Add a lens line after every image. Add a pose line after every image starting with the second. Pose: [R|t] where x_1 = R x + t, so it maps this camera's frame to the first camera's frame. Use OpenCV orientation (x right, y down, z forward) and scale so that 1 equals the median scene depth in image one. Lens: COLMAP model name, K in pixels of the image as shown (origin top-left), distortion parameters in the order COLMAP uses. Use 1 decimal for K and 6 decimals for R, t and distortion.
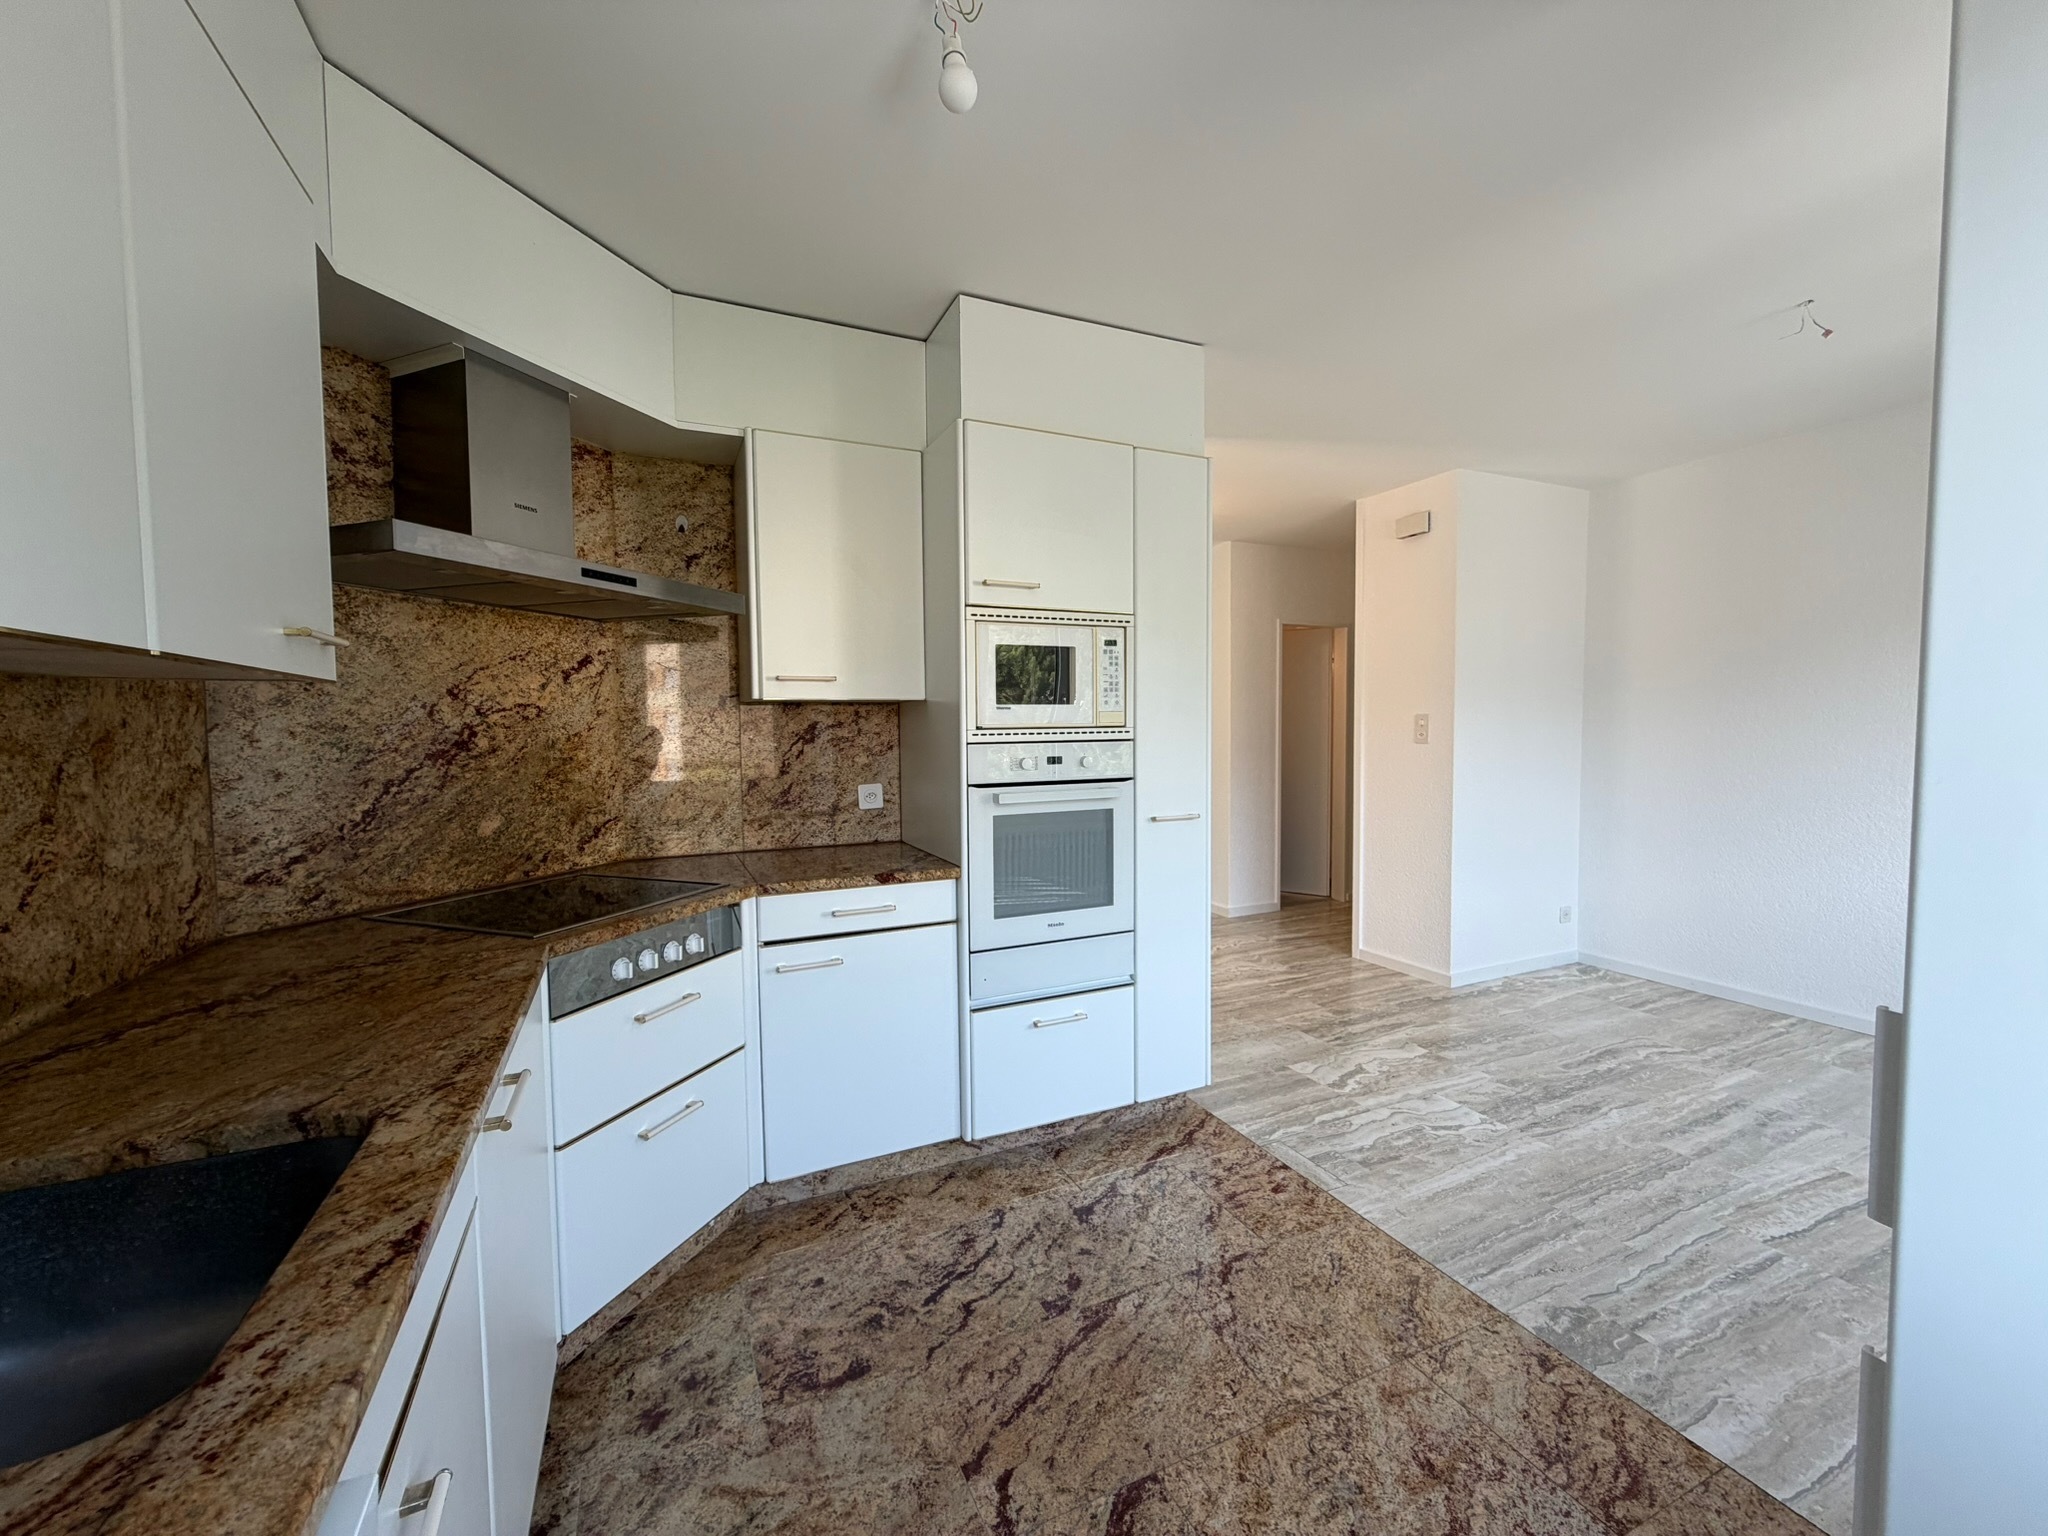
lens RADIAL K [[818.5, 0, 1021.0], [0, 818.5, 765.9], [0, 0, 1]] dist [0.001225, 0.000350]
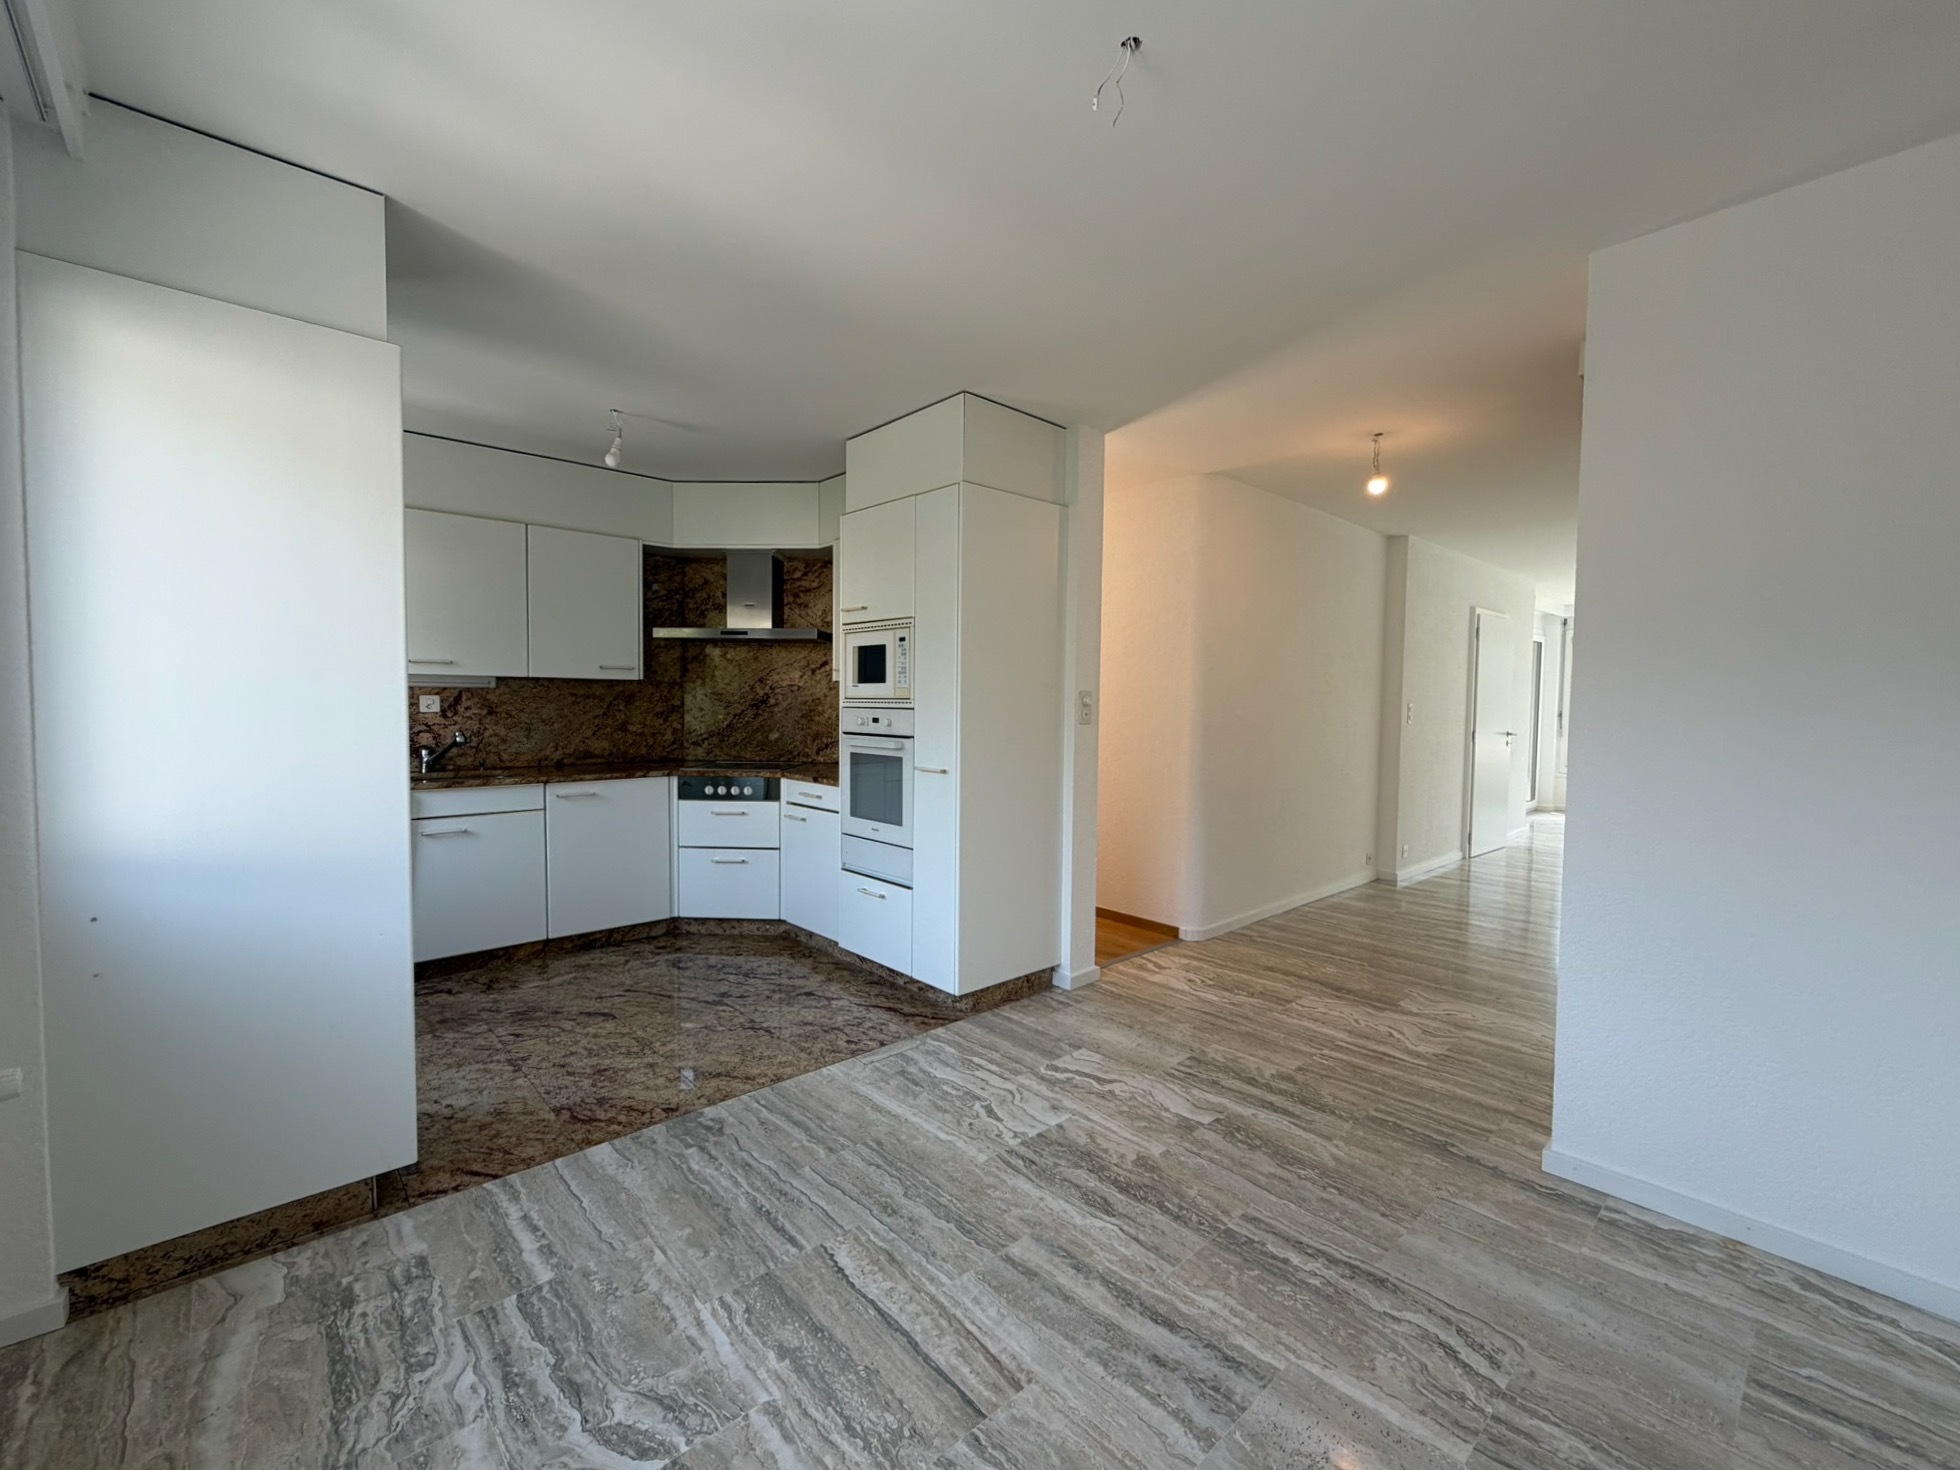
lens RADIAL K [[811.6, 0, 962.1], [0, 811.6, 728.3], [0, 0, 1]] dist [-0.001314, 0.000325]
pose [[0.299288, 0.048150, -0.952947, 1.664549], [-0.060452, 0.997676, 0.031424, -0.053396], [0.952246, 0.048203, 0.301503, 0.767852]]
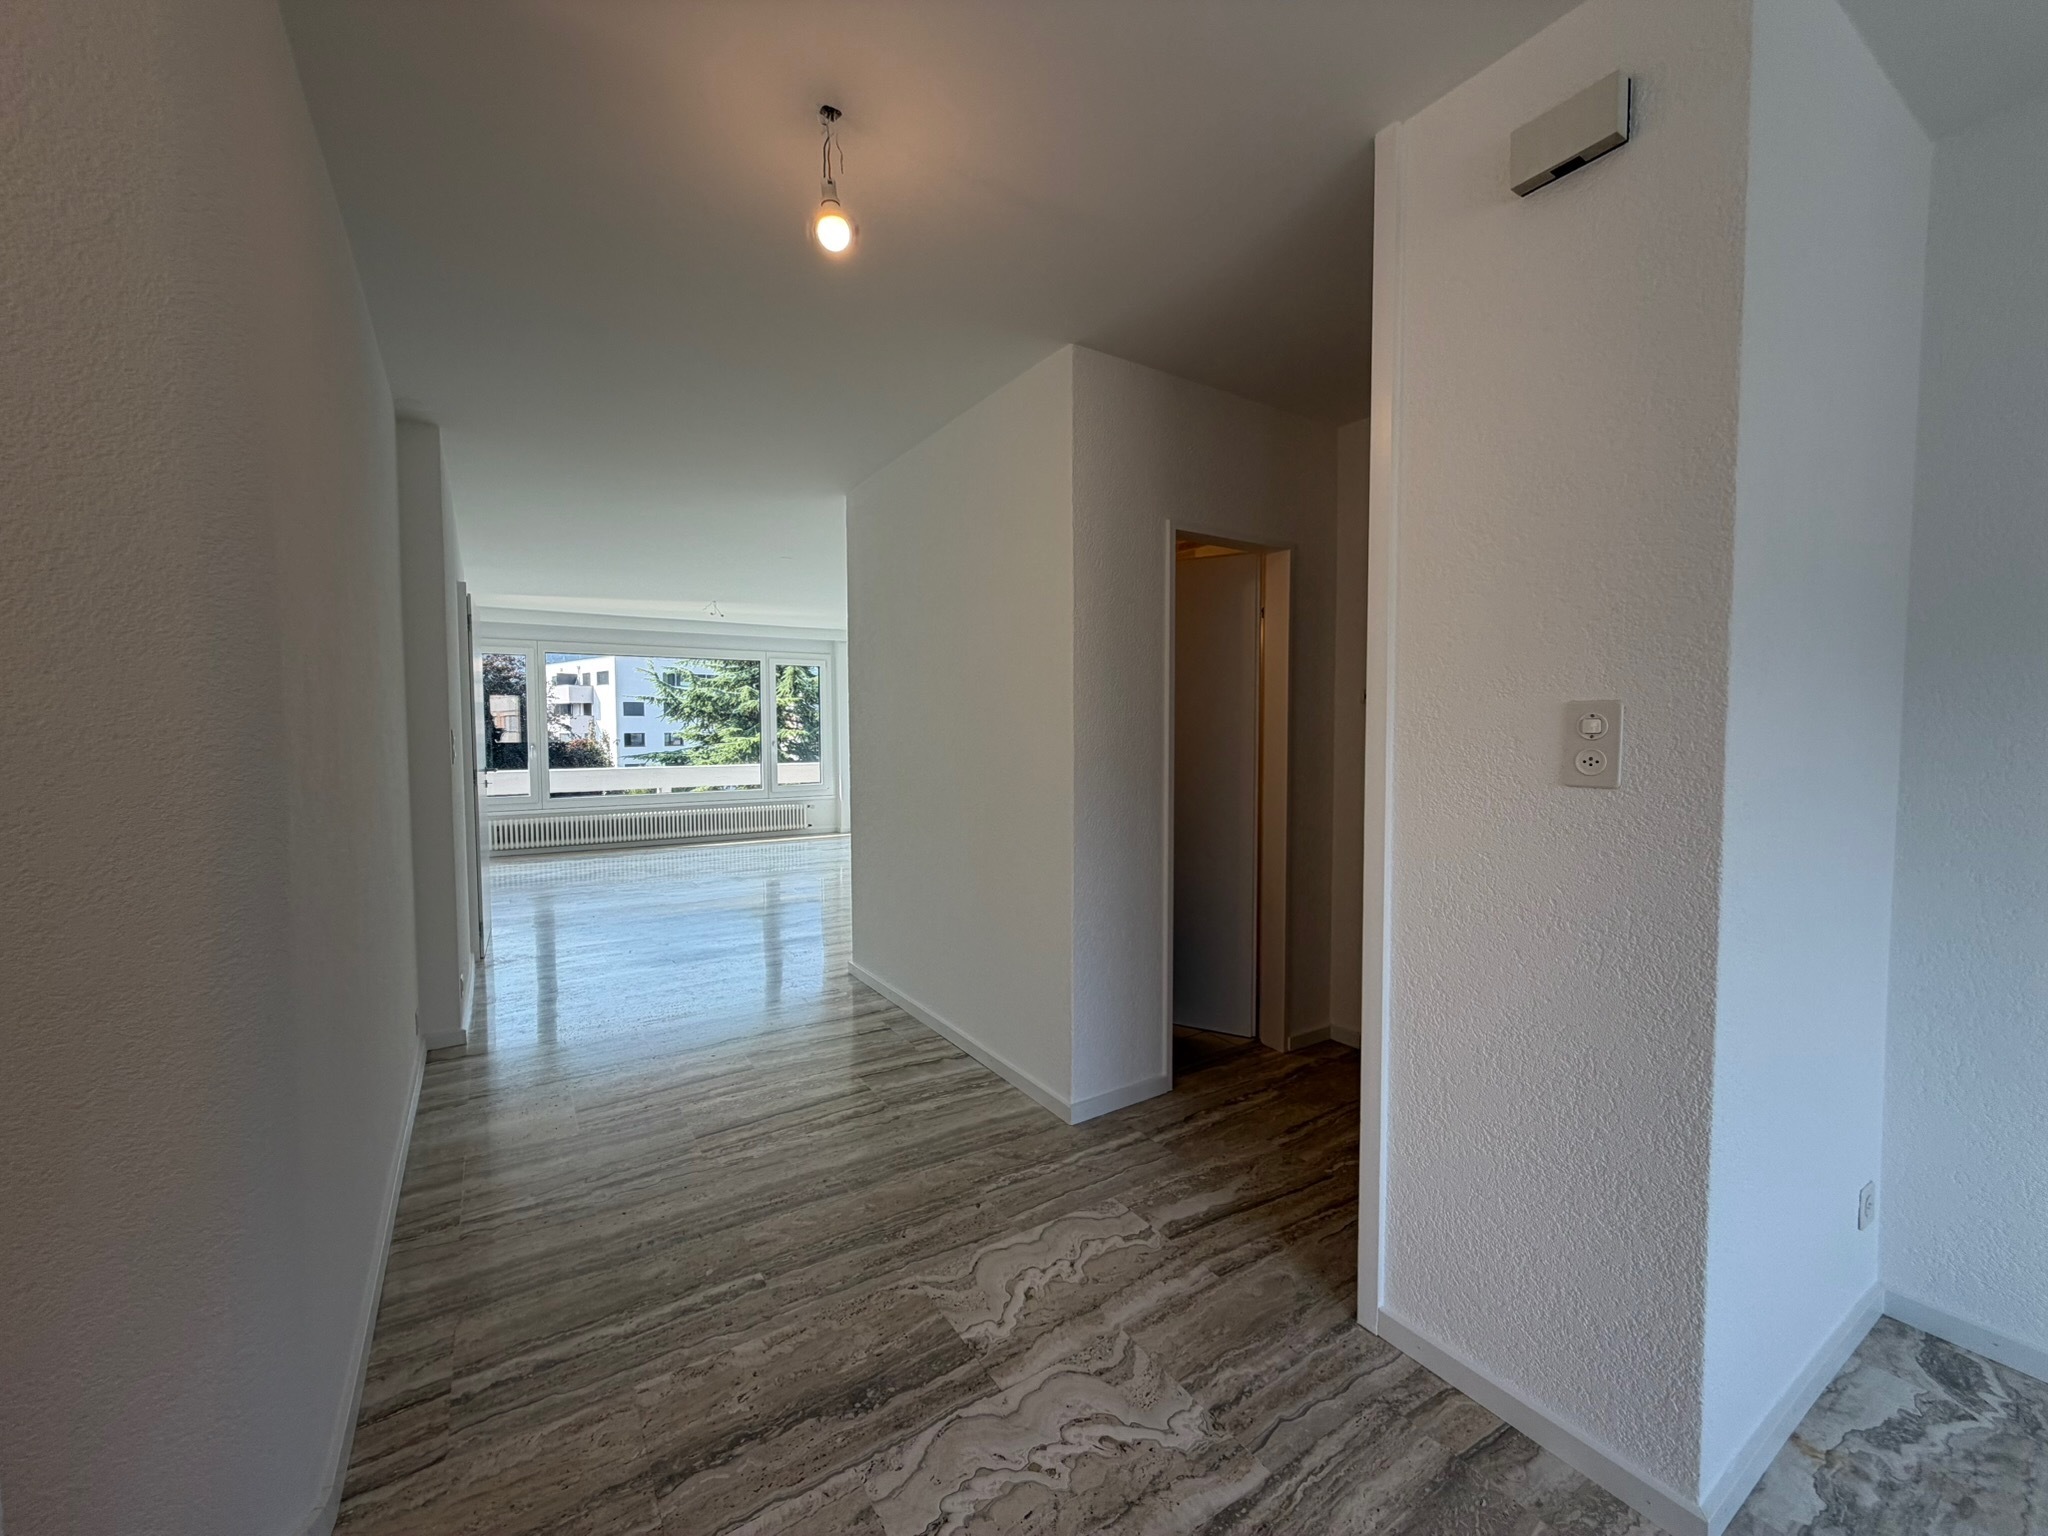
lens RADIAL K [[818.5, 0, 1026.7], [0, 818.5, 769.7], [0, 0, 1]] dist [0.001225, 0.000350]
pose [[0.989205, -0.000819, 0.146537, 0.388207], [0.000516, 0.999998, 0.002109, -0.066242], [-0.146538, -0.002010, 0.989203, 1.294775]]
